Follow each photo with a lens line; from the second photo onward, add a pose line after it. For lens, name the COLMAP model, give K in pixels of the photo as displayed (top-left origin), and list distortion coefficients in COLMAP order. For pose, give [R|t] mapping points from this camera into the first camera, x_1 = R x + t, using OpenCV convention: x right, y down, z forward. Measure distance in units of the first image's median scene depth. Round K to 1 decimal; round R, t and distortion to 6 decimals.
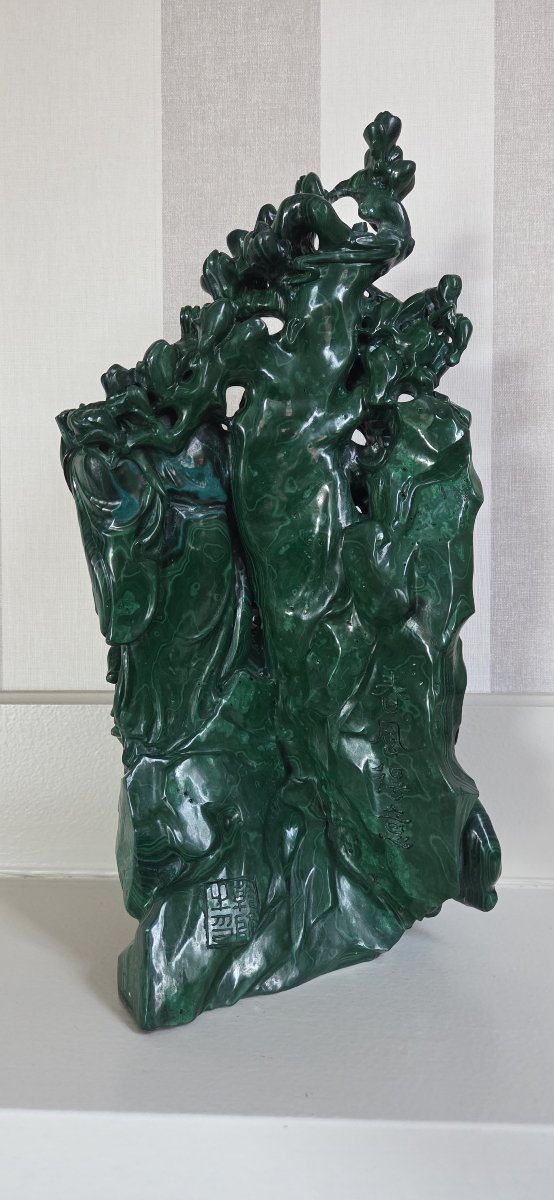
lens RADIAL K [[772.4, 0, 277.0], [0, 772.4, 600.0], [0, 0, 1]] dist [0.004979, -0.004588]
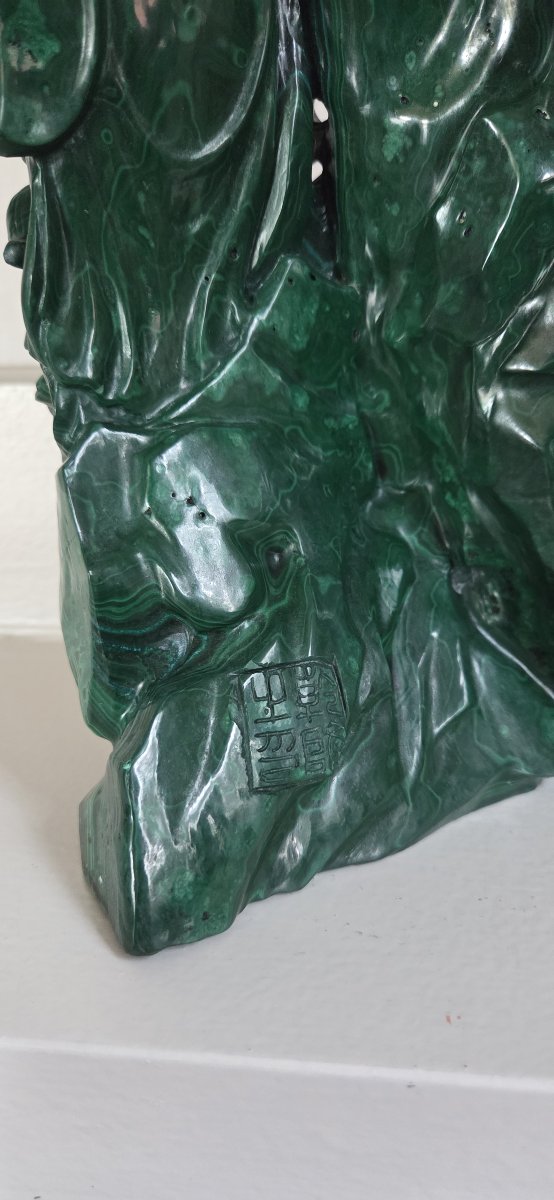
lens RADIAL K [[808.3, 0, 295.0], [0, 808.3, 603.9], [0, 0, 1]] dist [0.019140, -0.044789]
pose [[0.999377, -0.021372, 0.028100, -0.068070], [0.013055, 0.963245, 0.268307, 0.177413], [-0.032802, -0.267773, 0.962923, 0.488640]]
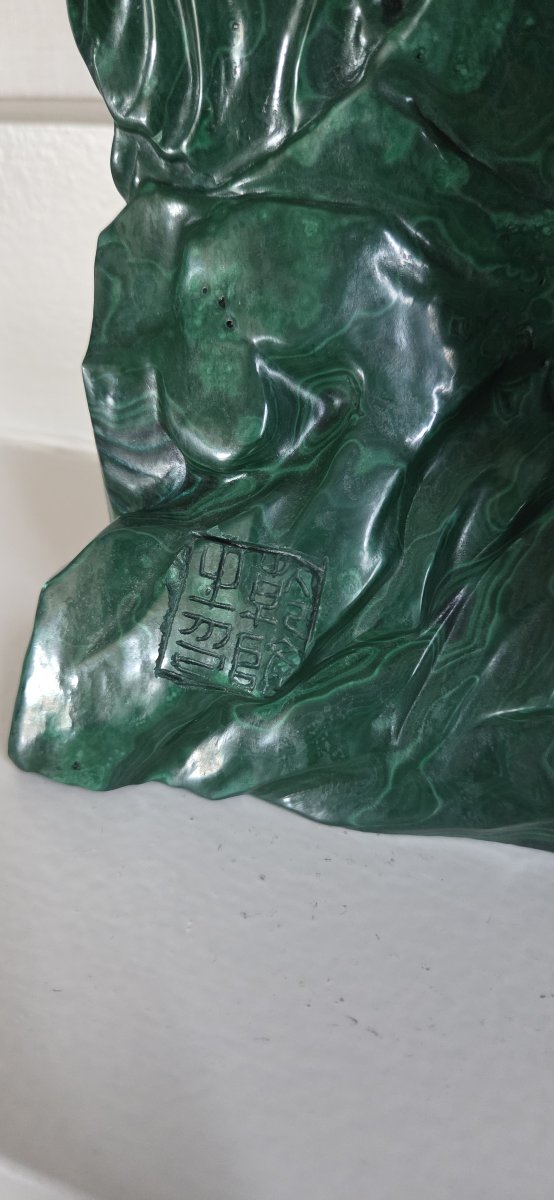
lens RADIAL K [[873.1, 0, 276.6], [0, 873.1, 604.6], [0, 0, 1]] dist [-0.013138, -0.012201]
pose [[0.724348, 0.380284, -0.575069, 0.200801], [-0.034038, 0.852825, 0.521087, 0.154426], [0.688594, -0.357874, 0.630685, 0.699871]]
